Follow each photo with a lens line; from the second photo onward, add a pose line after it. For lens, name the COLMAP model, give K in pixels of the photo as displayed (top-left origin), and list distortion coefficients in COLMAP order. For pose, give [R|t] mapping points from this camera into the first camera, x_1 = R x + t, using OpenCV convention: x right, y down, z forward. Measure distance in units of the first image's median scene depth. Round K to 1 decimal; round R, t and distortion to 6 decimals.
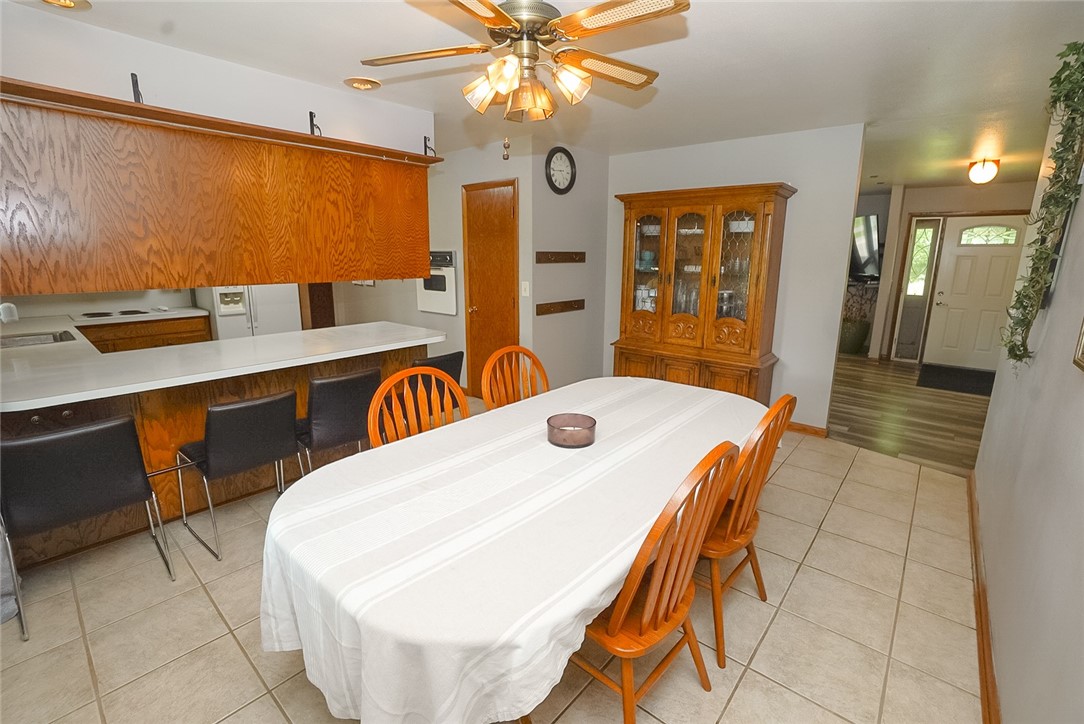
lens RADIAL K [[472.4, 0, 538.0], [0, 472.4, 359.3], [0, 0, 1]] dist [-0.003265, 0.000017]
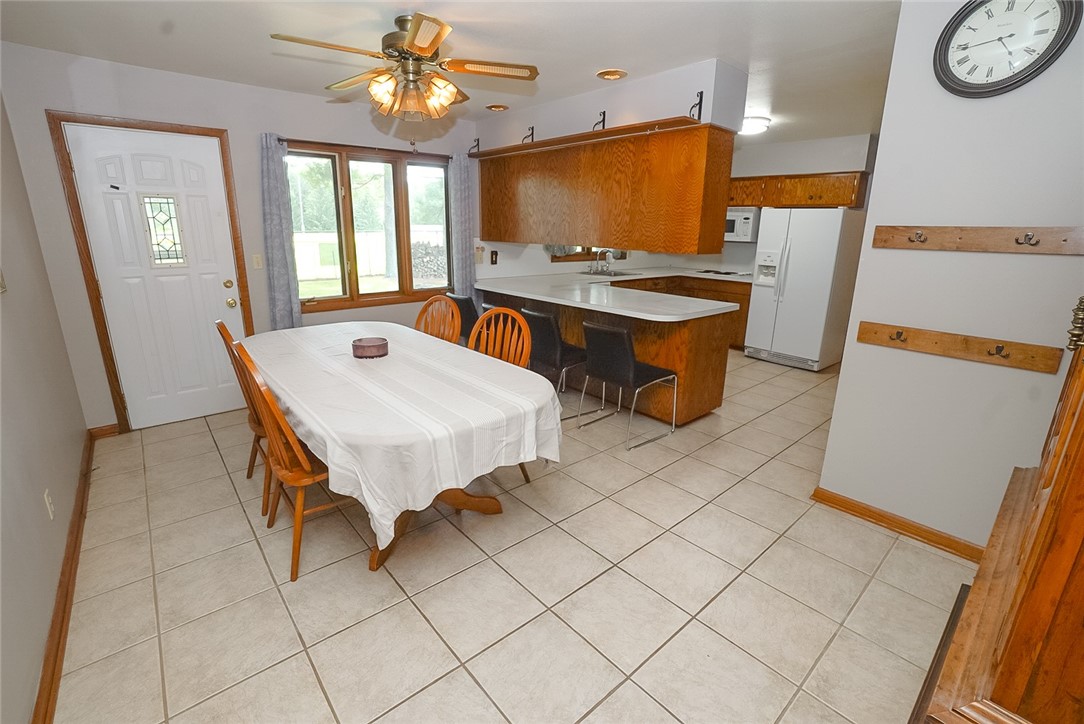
lens RADIAL K [[472.4, 0, 538.7], [0, 472.4, 355.2], [0, 0, 1]] dist [-0.003265, 0.000017]
pose [[-0.137373, 0.257602, -0.956436, 0.828382], [-0.237151, 0.928953, 0.284262, -0.209829], [0.961711, 0.265870, -0.066523, 0.972378]]
